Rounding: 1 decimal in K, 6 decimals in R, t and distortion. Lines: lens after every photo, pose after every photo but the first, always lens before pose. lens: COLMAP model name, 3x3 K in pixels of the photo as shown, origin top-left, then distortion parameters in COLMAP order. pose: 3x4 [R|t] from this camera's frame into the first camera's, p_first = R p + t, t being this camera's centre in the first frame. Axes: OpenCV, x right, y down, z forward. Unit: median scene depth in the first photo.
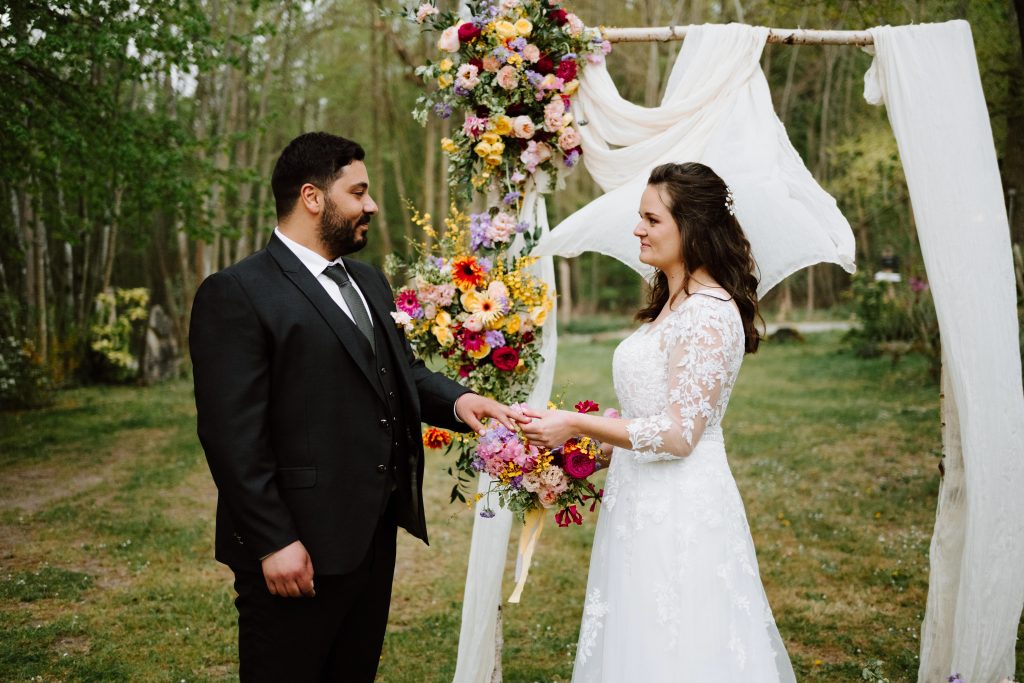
lens RADIAL K [[1382.3, 0, 535.3], [0, 1382.3, 341.1], [0, 0, 1]] dist [0.007957, 0.018968]
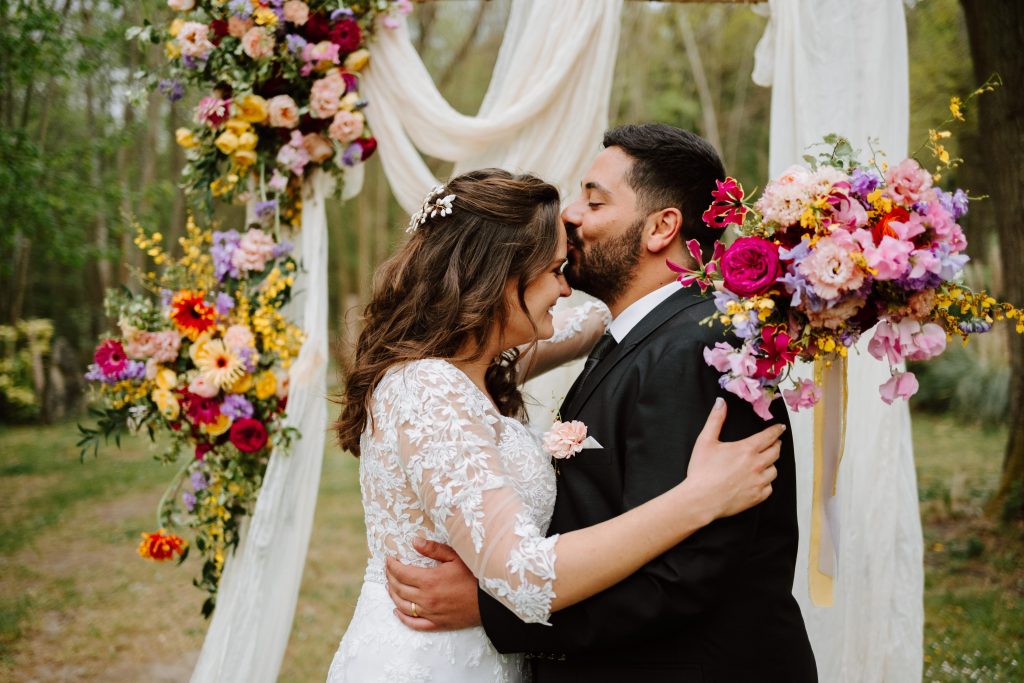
lens RADIAL K [[1359.8, 0, 584.2], [0, 1359.8, 341.3], [0, 0, 1]] dist [-0.009614, 0.052088]
pose [[0.997185, -0.015665, 0.073325, 0.094792], [0.016894, 0.999727, -0.016164, -0.020277], [-0.073051, 0.017358, 0.997177, 0.279303]]
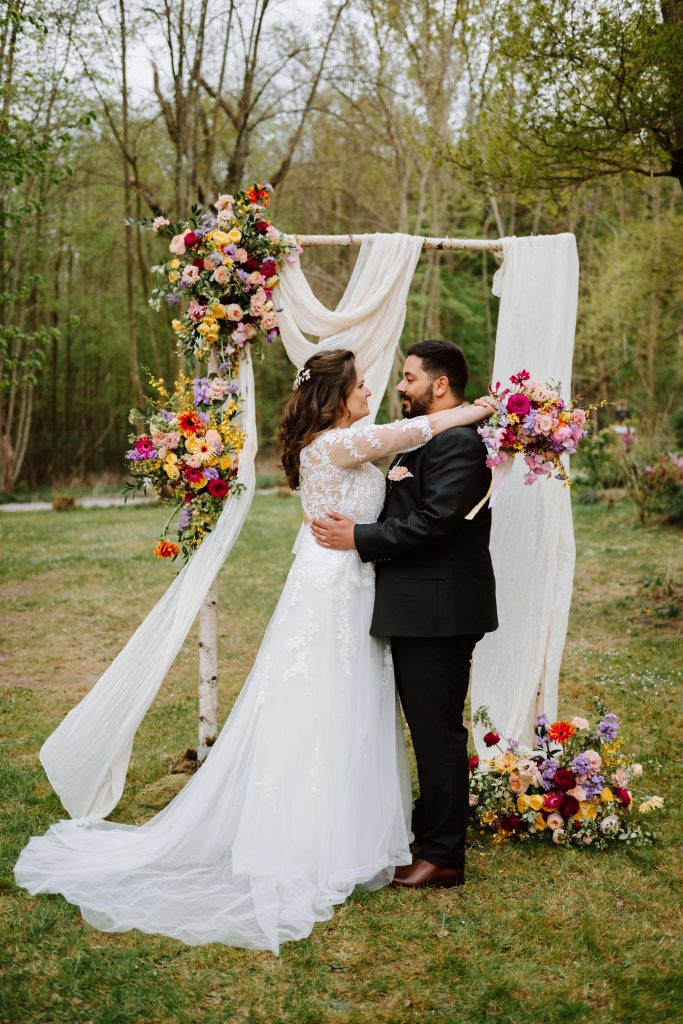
lens RADIAL K [[1382.3, 0, 343.8], [0, 1382.3, 478.0], [0, 0, 1]] dist [0.007957, 0.018968]
pose [[0.999453, 0.002045, 0.033022, 0.052207], [-0.001688, 0.999940, -0.010847, 0.015990], [-0.033043, 0.010785, 0.999396, -0.309653]]
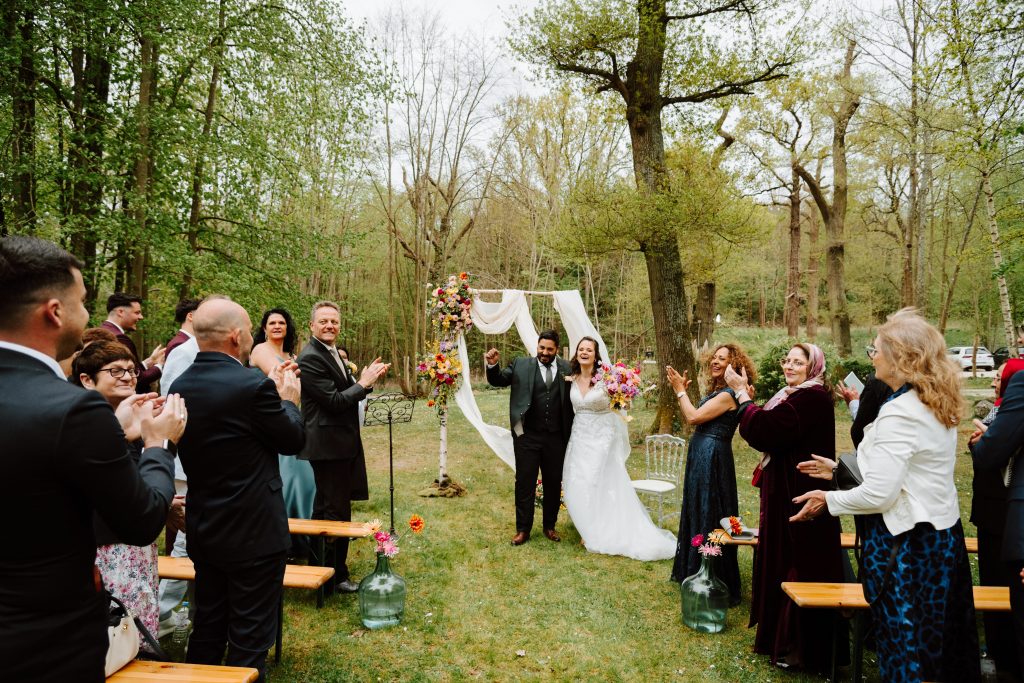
lens RADIAL K [[780.5, 0, 512.0], [0, 780.5, 341.5], [0, 0, 1]] dist [0.002276, 0.000482]
pose [[0.998886, 0.013749, 0.045150, 0.047799], [-0.010577, 0.997508, -0.069752, 0.047785], [-0.045997, 0.069197, 0.996542, -1.040878]]
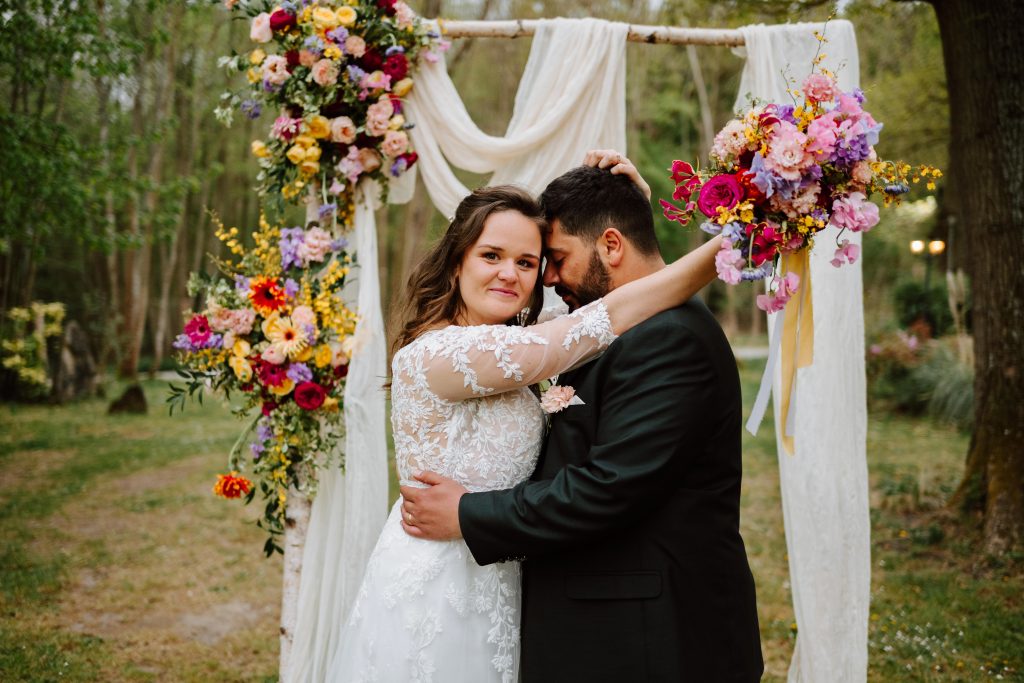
lens RADIAL K [[1382.3, 0, 535.3], [0, 1382.3, 341.1], [0, 0, 1]] dist [0.007957, 0.018968]
pose [[0.999055, 0.018181, 0.039466, 0.080568], [-0.017528, 0.999705, -0.016832, -0.009222], [-0.039761, 0.016124, 0.999079, 0.126129]]
